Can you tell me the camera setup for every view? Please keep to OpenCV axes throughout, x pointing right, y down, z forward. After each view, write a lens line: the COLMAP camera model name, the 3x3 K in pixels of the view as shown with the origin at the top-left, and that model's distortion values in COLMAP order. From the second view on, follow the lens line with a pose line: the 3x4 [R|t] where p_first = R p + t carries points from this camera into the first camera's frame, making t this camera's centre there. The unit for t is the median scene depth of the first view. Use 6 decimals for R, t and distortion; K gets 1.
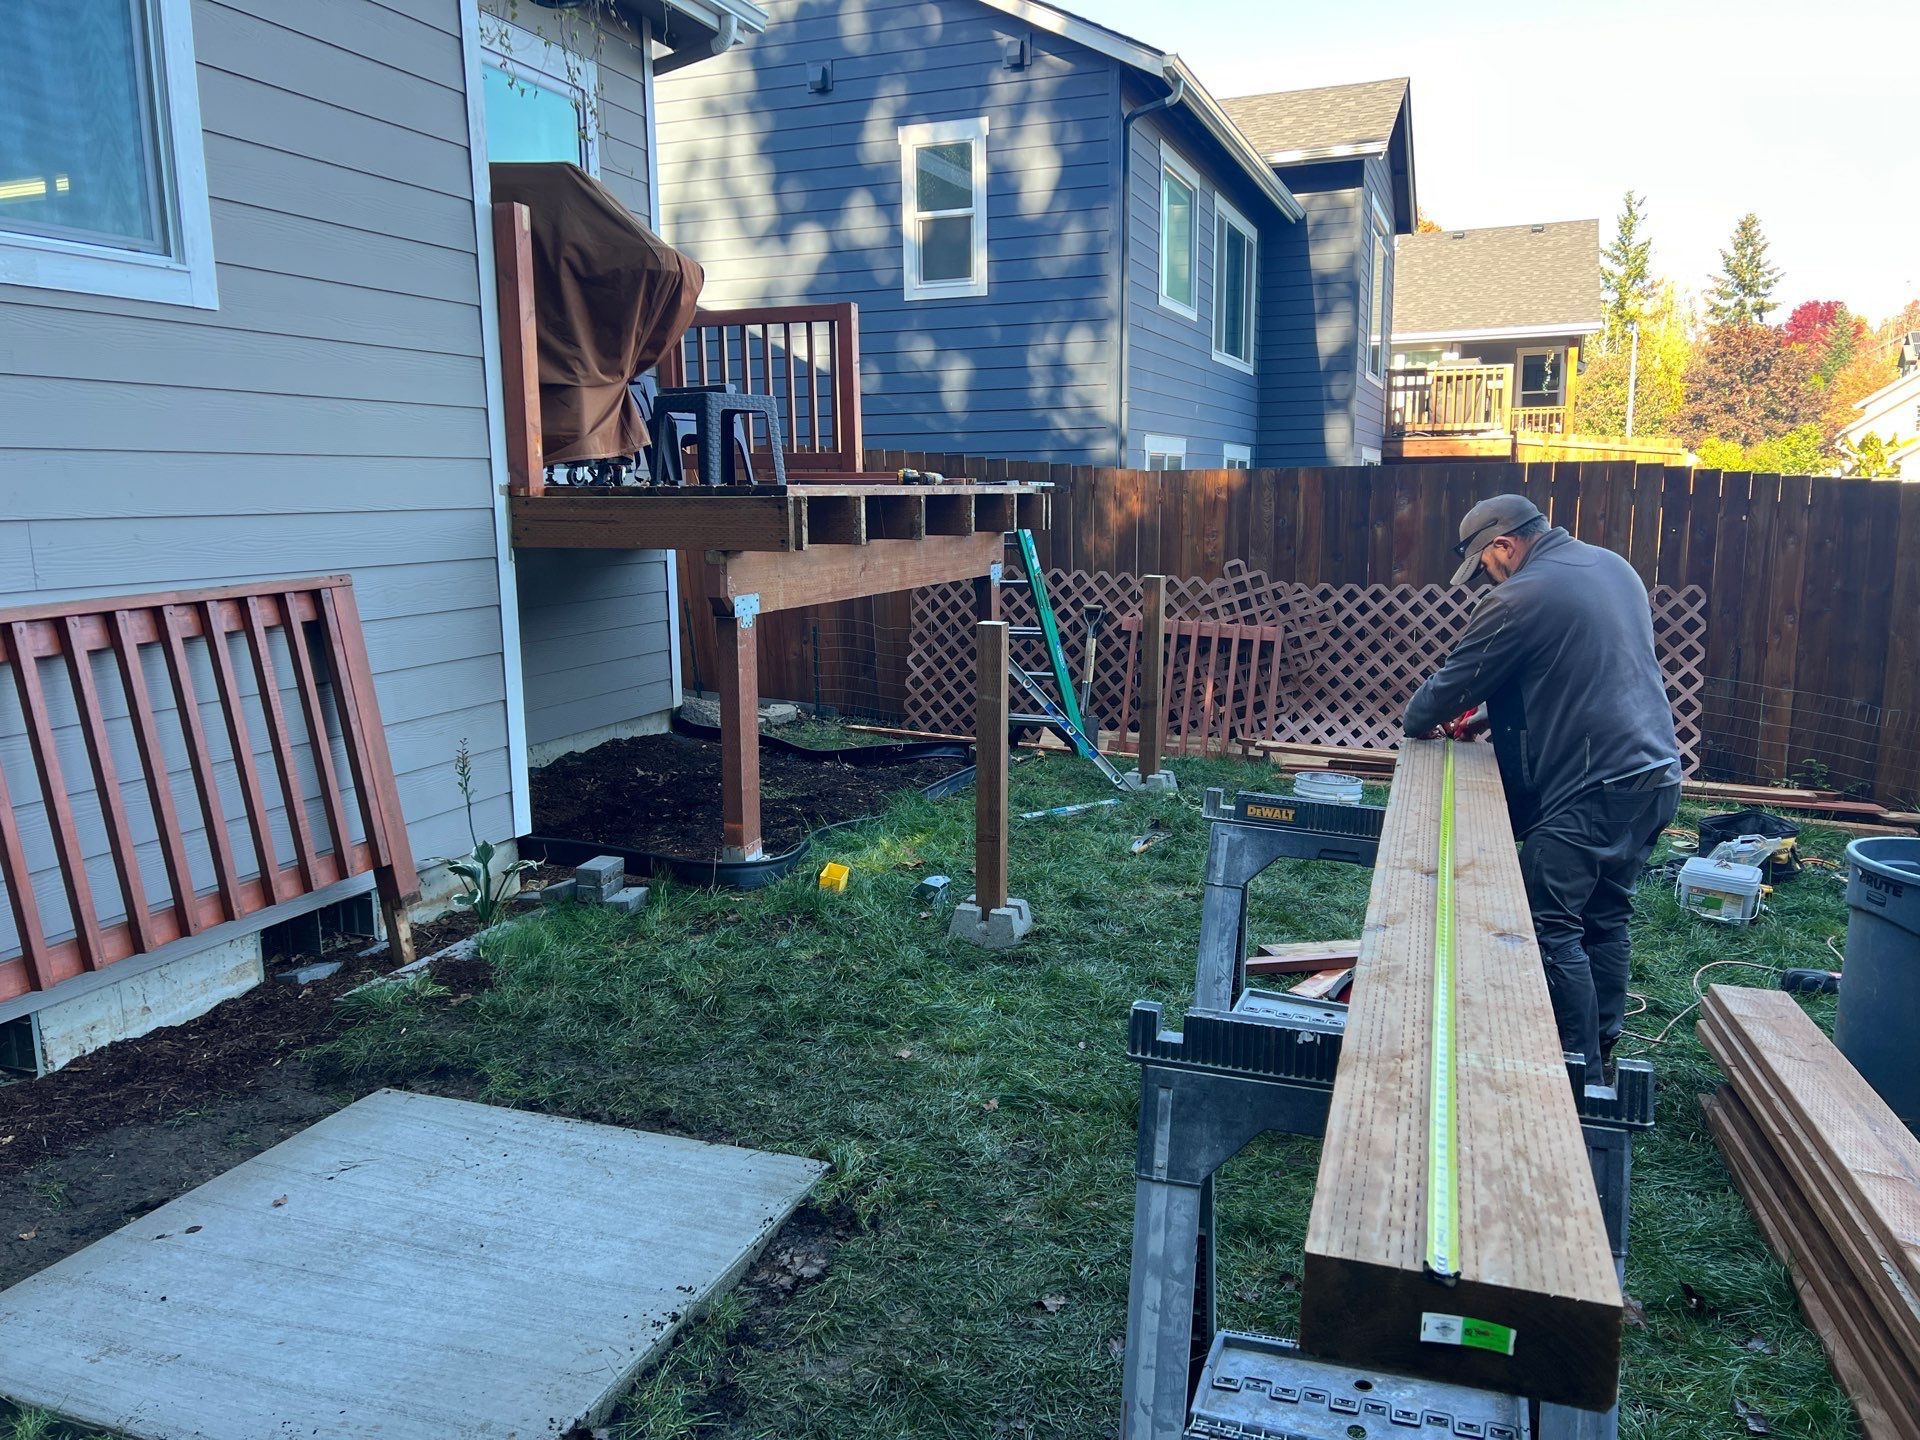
lens RADIAL K [[1425.9, 0, 959.4], [0, 1425.9, 731.9], [0, 0, 1]] dist [0.046480, -0.041418]
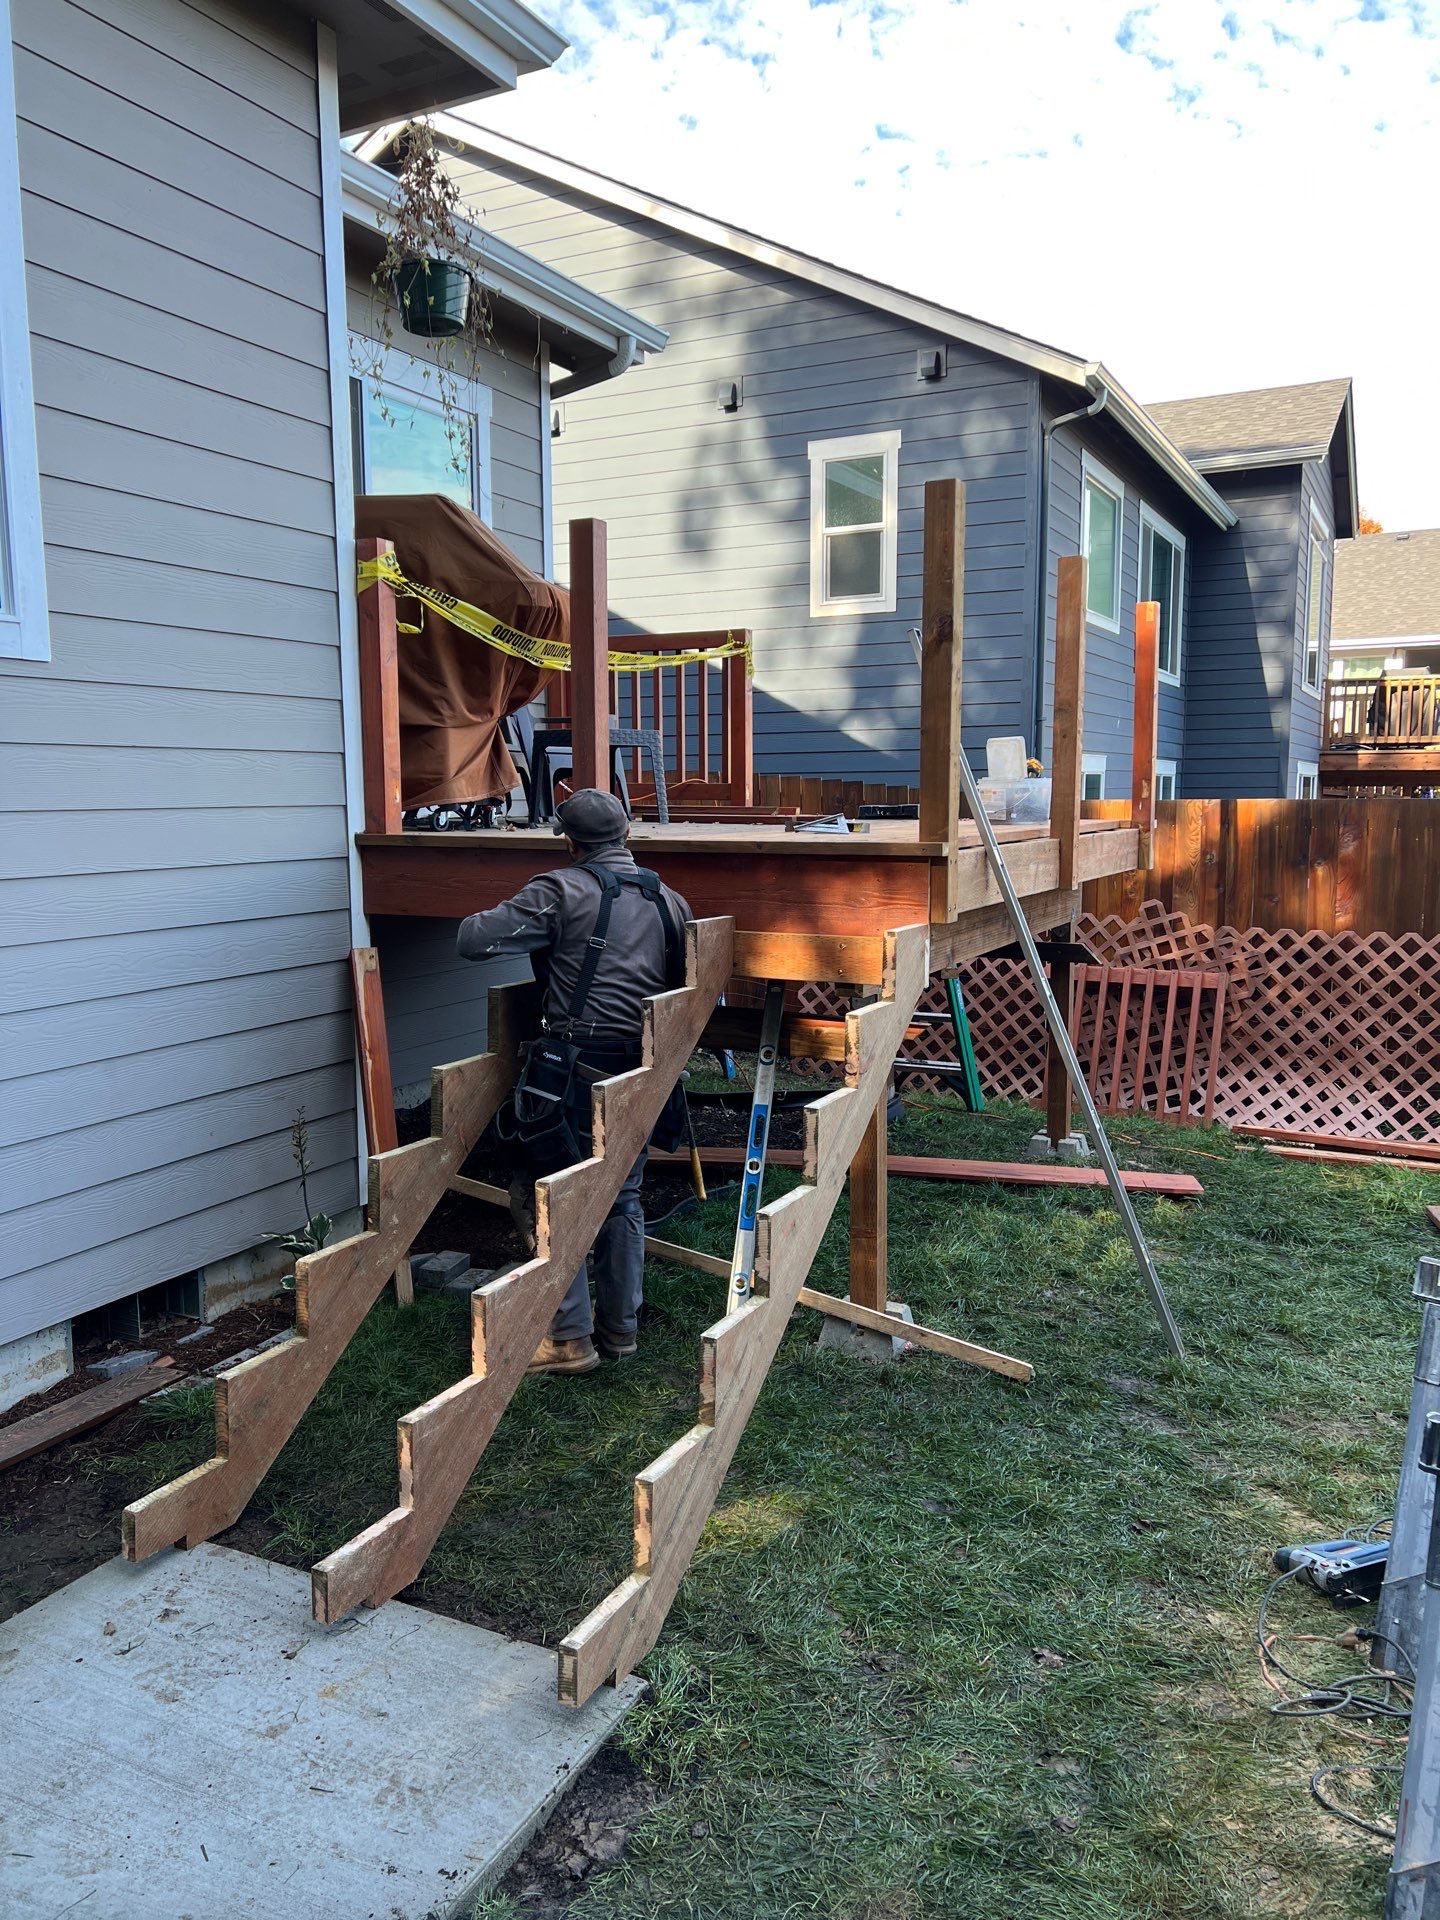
lens RADIAL K [[1422.7, 0, 719.7], [0, 1422.7, 966.4], [0, 0, 1]] dist [0.070571, -0.099914]
pose [[0.994146, 0.020076, -0.106166, 0.014683], [-0.024793, 0.998755, -0.043294, -0.036276], [0.105164, 0.045672, 0.993405, 0.068640]]
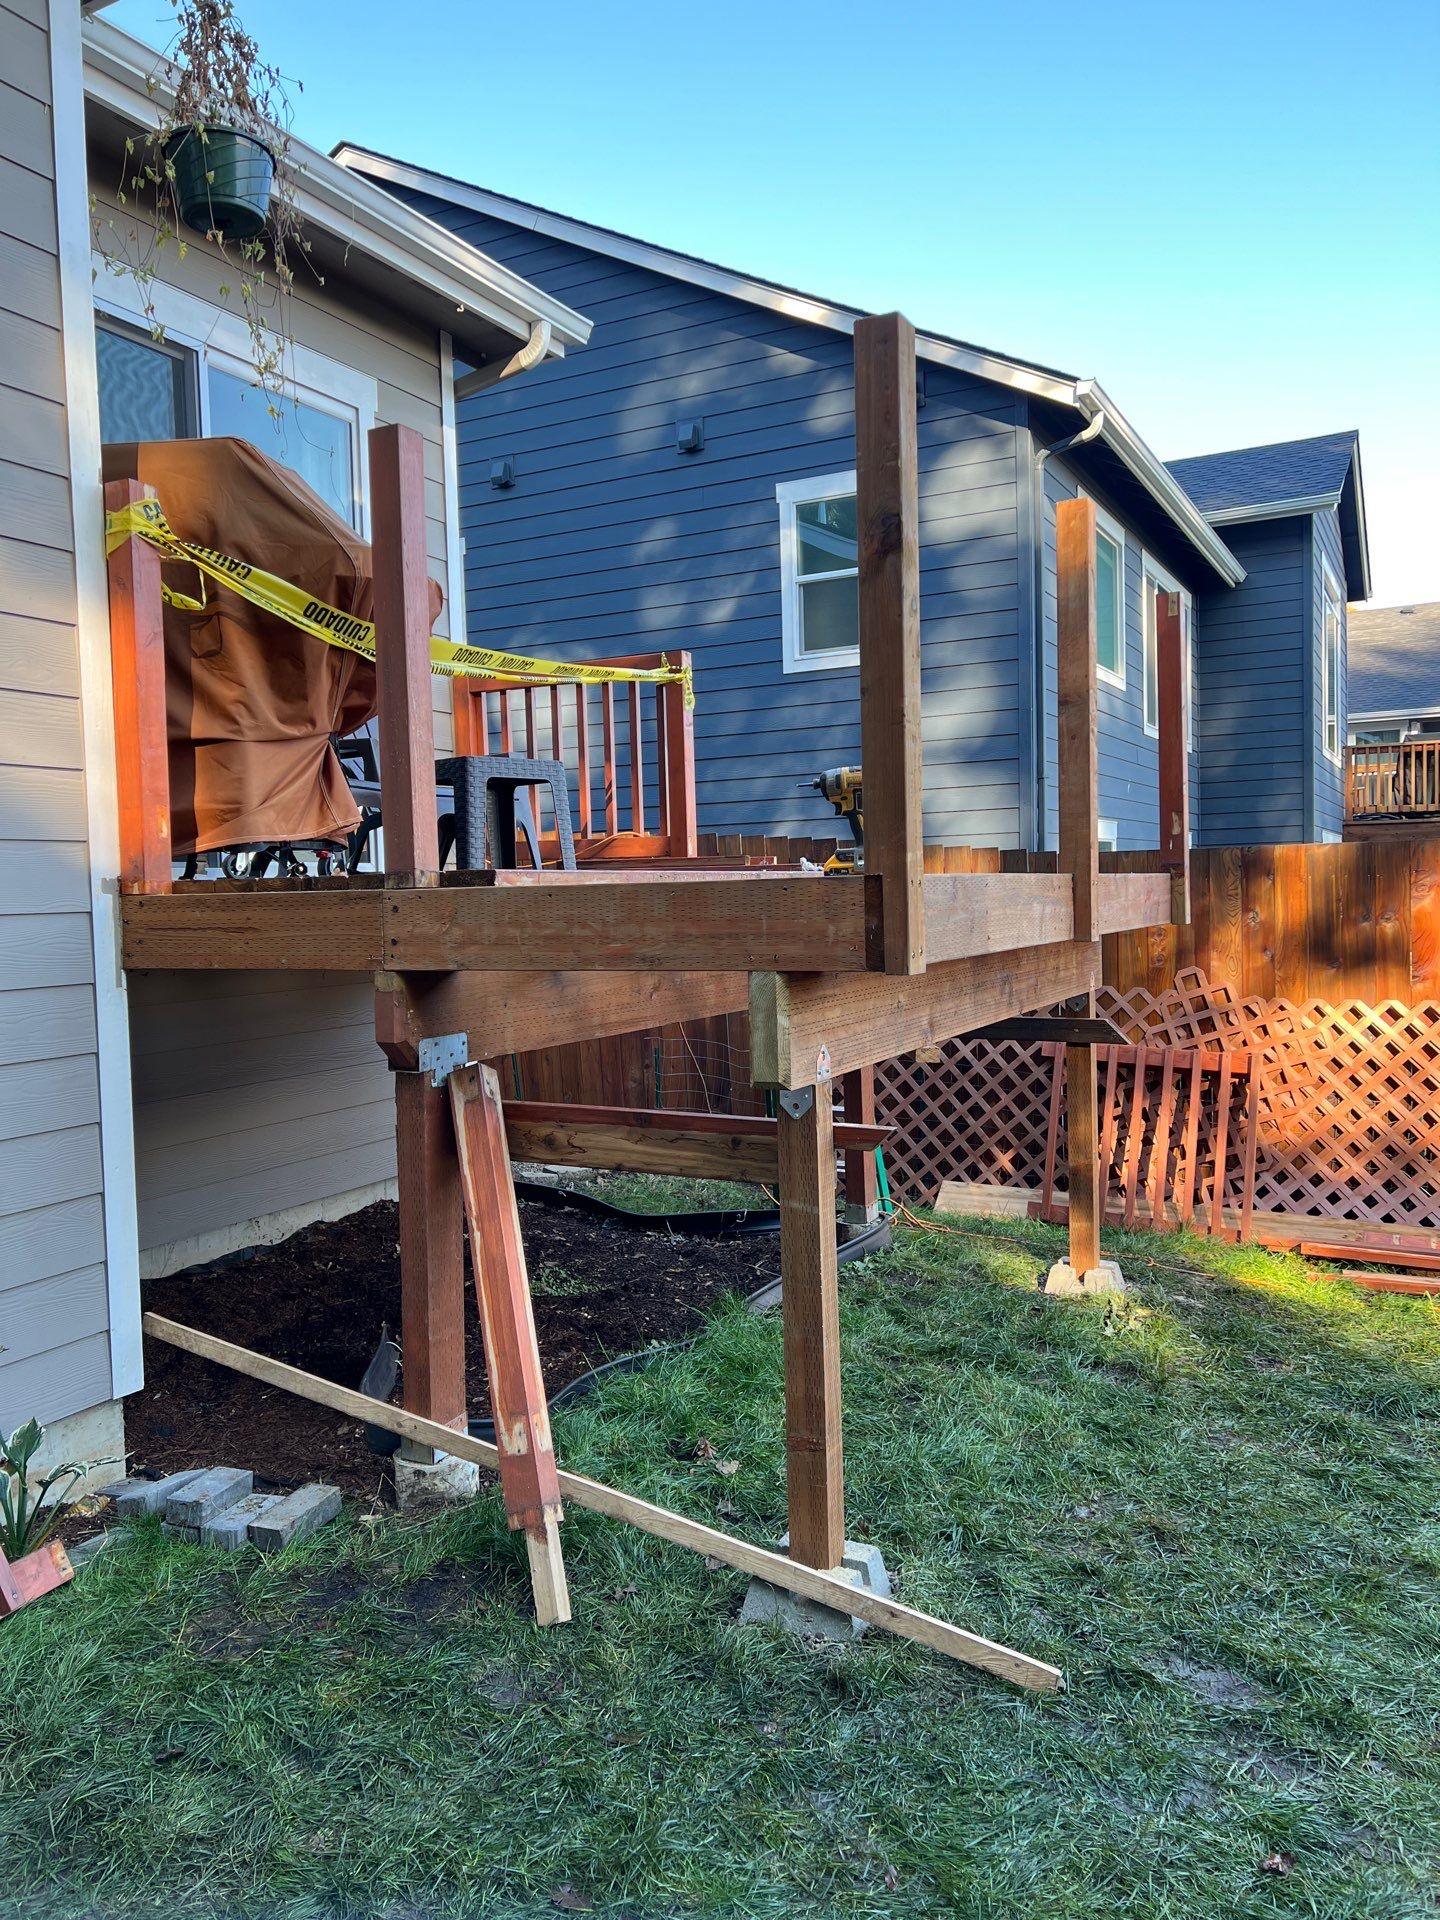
lens RADIAL K [[1423.4, 0, 719.4], [0, 1423.4, 957.6], [0, 0, 1]] dist [0.075523, -0.097028]
pose [[0.993405, -0.008628, -0.114331, 0.037652], [-0.005031, 0.992924, -0.118645, -0.040001], [0.114545, 0.118438, 0.986333, 0.264621]]
